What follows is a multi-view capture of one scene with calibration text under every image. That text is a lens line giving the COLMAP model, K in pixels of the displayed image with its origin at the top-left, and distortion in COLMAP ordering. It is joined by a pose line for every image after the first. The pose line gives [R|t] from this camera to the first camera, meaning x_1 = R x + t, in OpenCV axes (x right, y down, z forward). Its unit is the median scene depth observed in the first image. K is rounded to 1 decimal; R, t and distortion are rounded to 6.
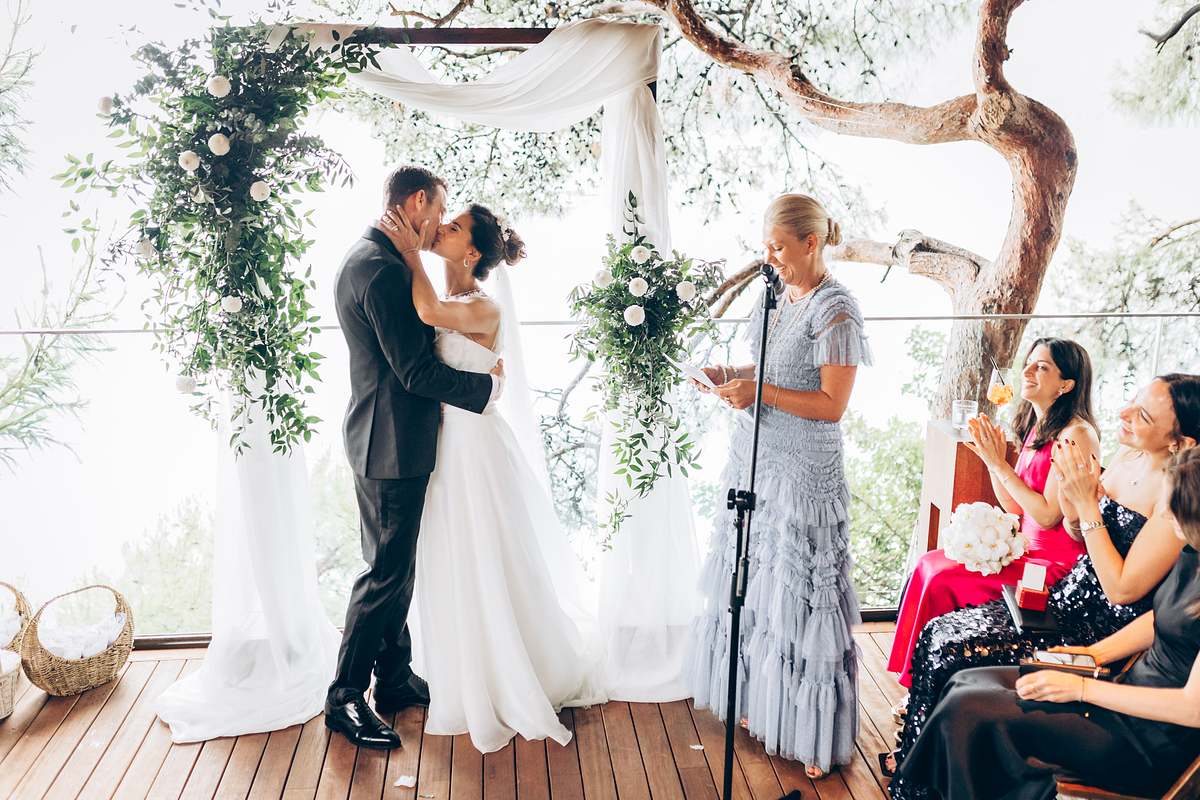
lens RADIAL K [[1147.4, 0, 600.0], [0, 1147.4, 400.0], [0, 0, 1]] dist [0.003499, 0.002771]
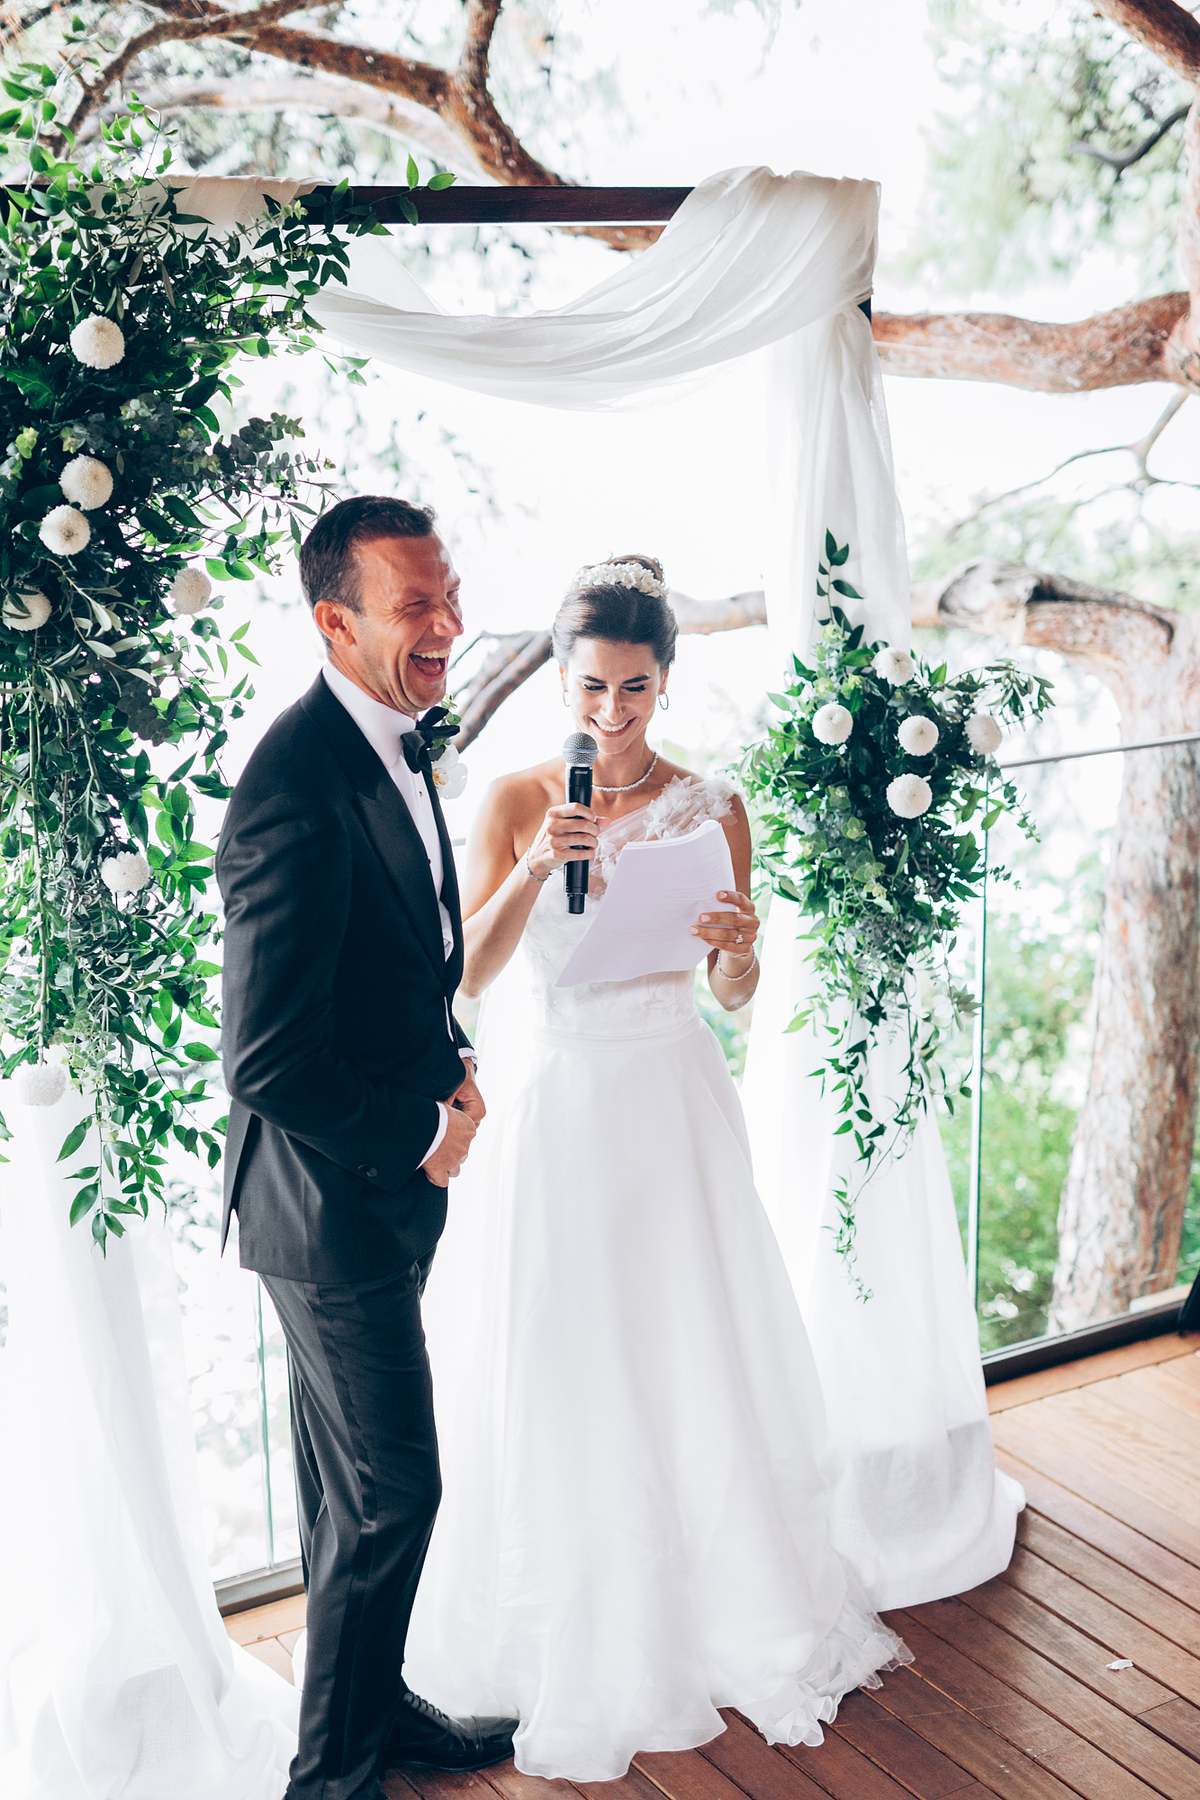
lens RADIAL K [[2442.1, 0, 599.9], [0, 2442.1, 895.2], [0, 0, 1]] dist [-0.003399, -0.010117]
pose [[0.903427, -0.118399, 0.412070, -0.463984], [0.116138, 0.992761, 0.030627, -0.072871], [-0.412713, 0.020188, 0.910637, 0.129133]]
